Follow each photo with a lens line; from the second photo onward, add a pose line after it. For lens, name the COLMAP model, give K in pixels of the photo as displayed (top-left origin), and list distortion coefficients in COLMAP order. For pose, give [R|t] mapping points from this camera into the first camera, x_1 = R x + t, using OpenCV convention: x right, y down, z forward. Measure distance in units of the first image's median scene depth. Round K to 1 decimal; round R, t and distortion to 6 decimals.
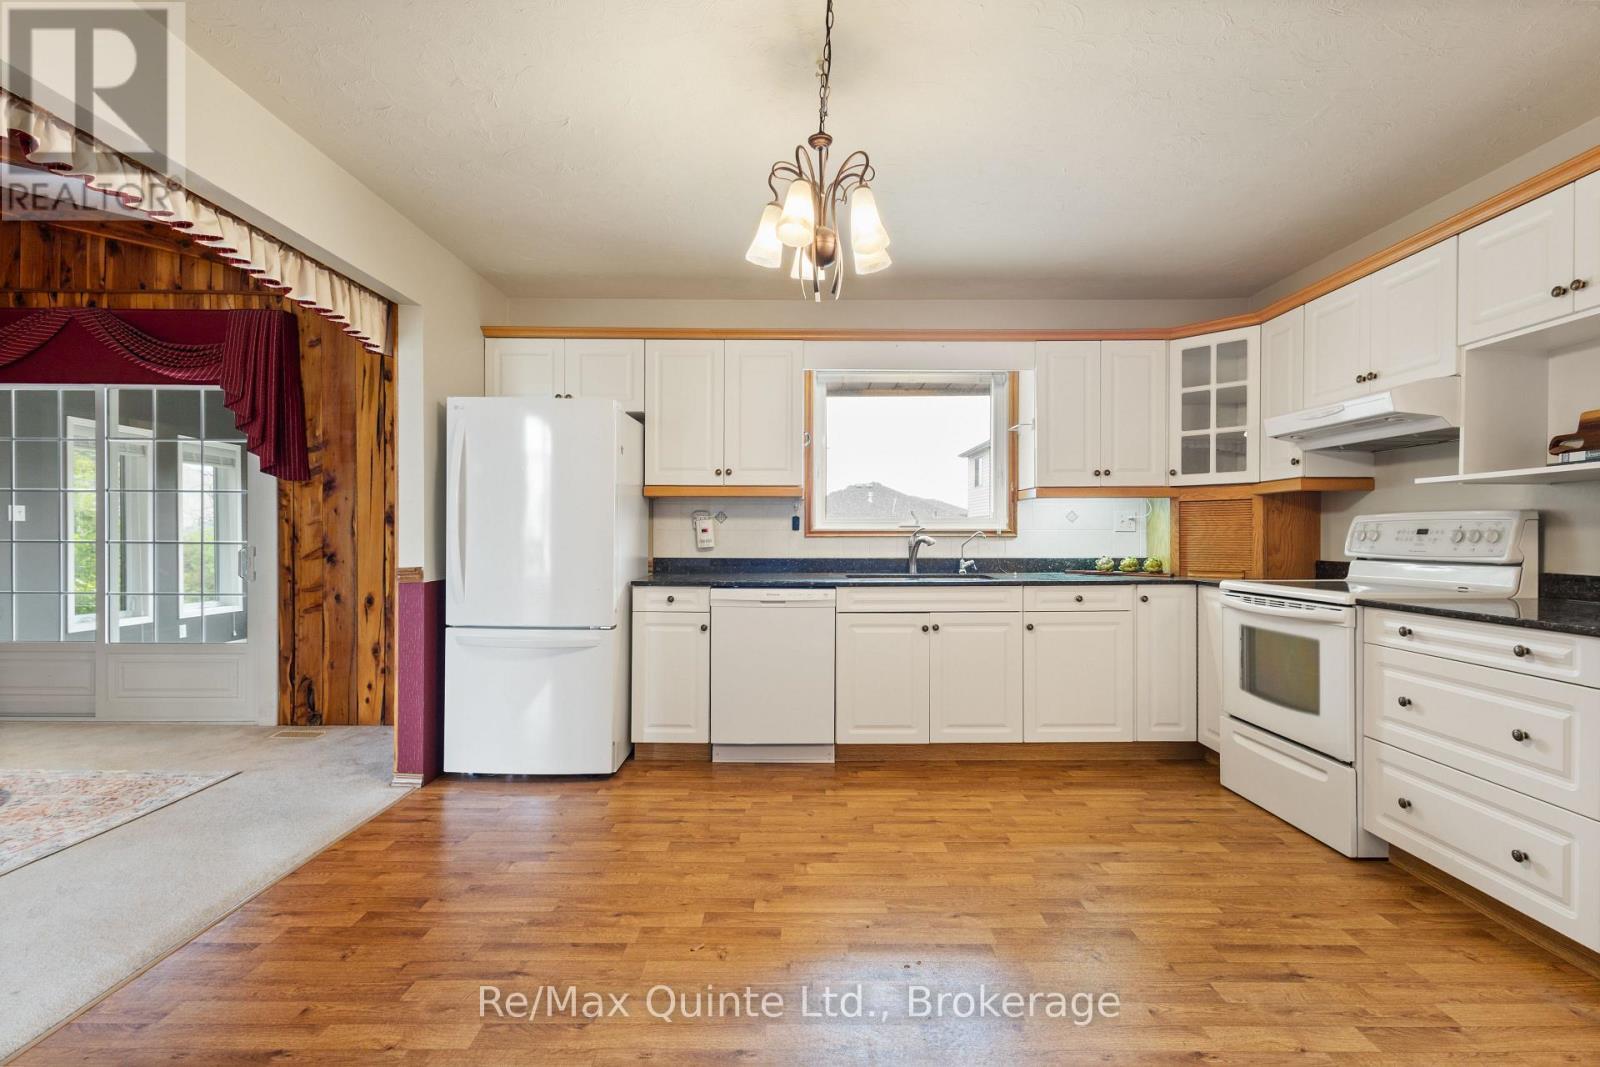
lens RADIAL K [[738.3, 0, 795.5], [0, 738.3, 536.5], [0, 0, 1]] dist [0.009264, -0.000637]
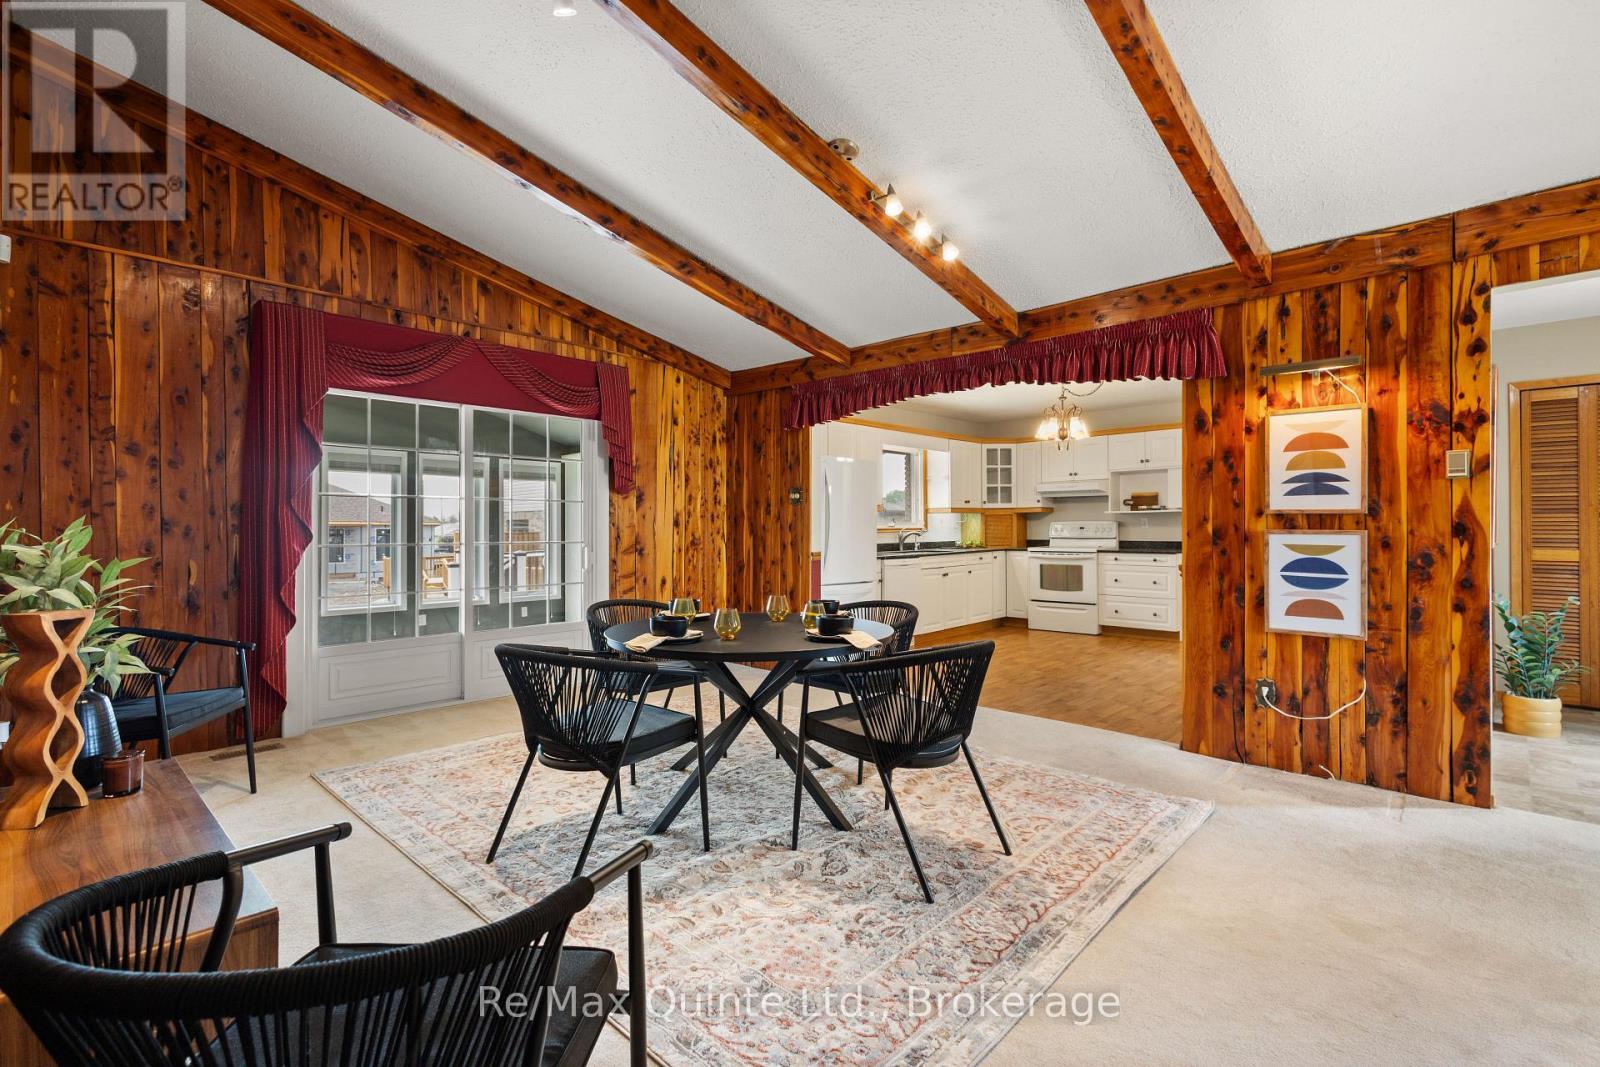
lens RADIAL K [[738.3, 0, 794.0], [0, 738.3, 530.4], [0, 0, 1]] dist [0.009264, -0.000637]
pose [[0.694979, -0.008512, 0.718980, -1.630042], [0.009520, 0.999951, 0.002636, -0.012637], [-0.718967, 0.005013, 0.695026, -0.163111]]
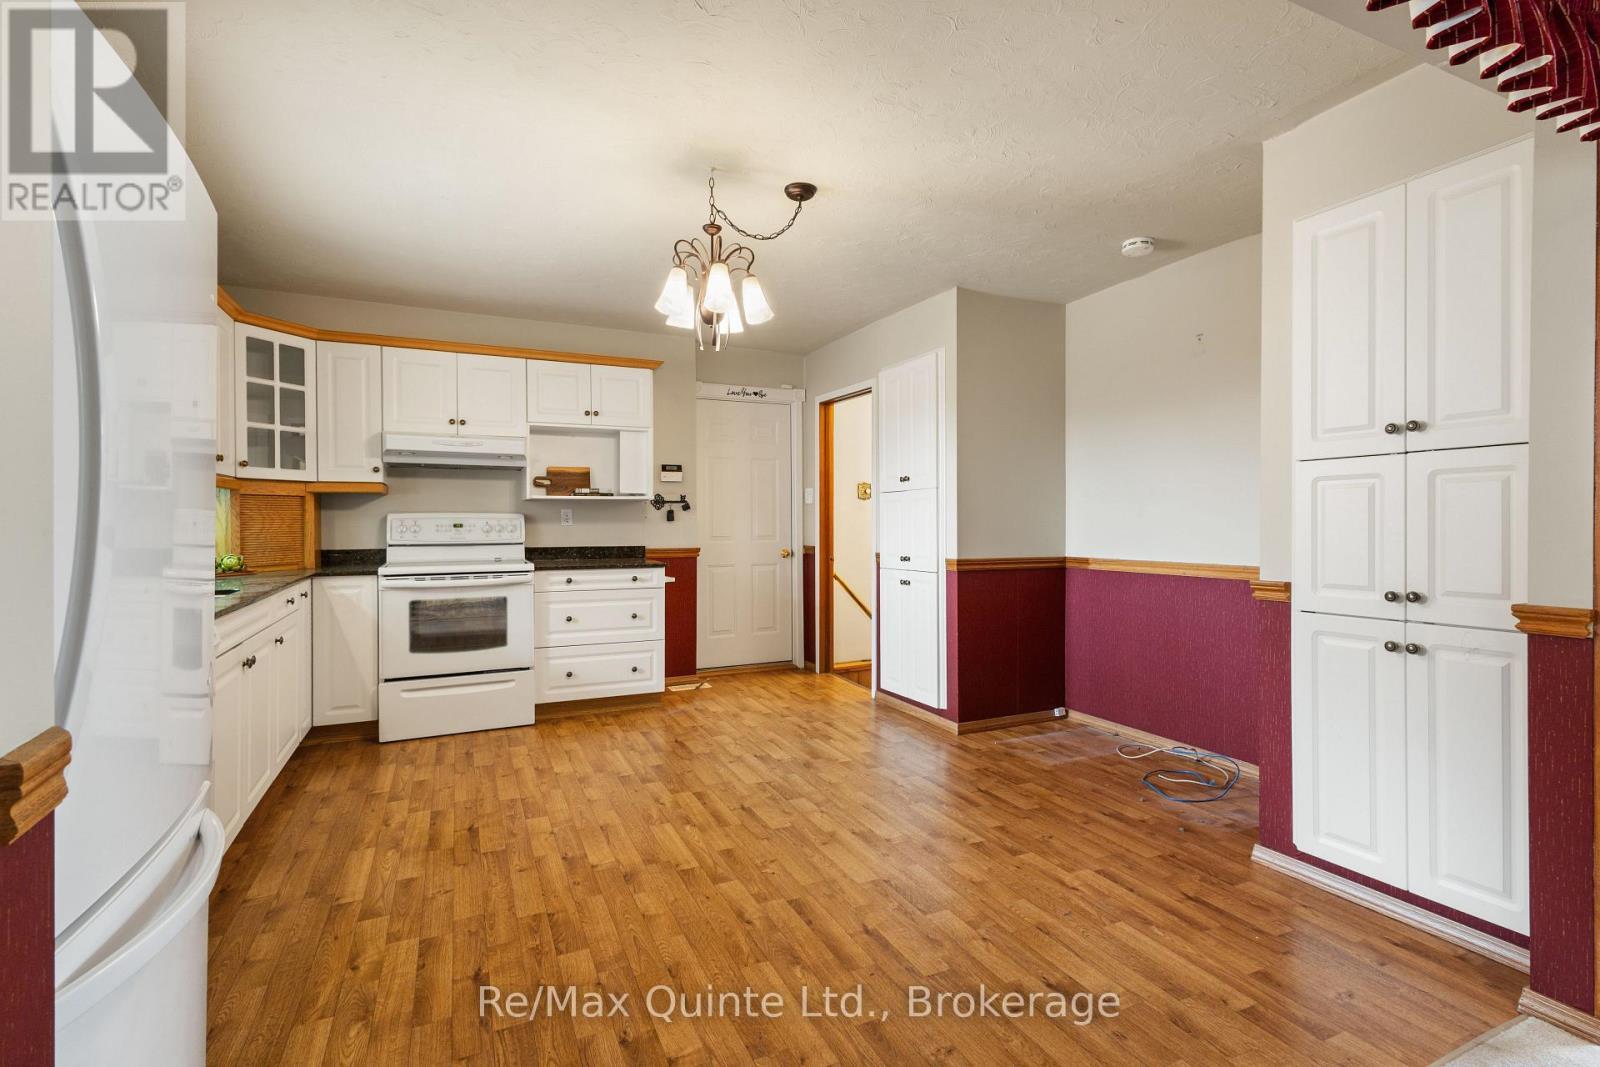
lens RADIAL K [[738.3, 0, 800.7], [0, 738.3, 523.1], [0, 0, 1]] dist [0.009264, -0.000637]
pose [[-0.420925, -0.004062, 0.907086, -0.693847], [0.002945, 0.999979, 0.005844, -0.014771], [-0.907091, 0.005131, -0.420904, 0.806819]]
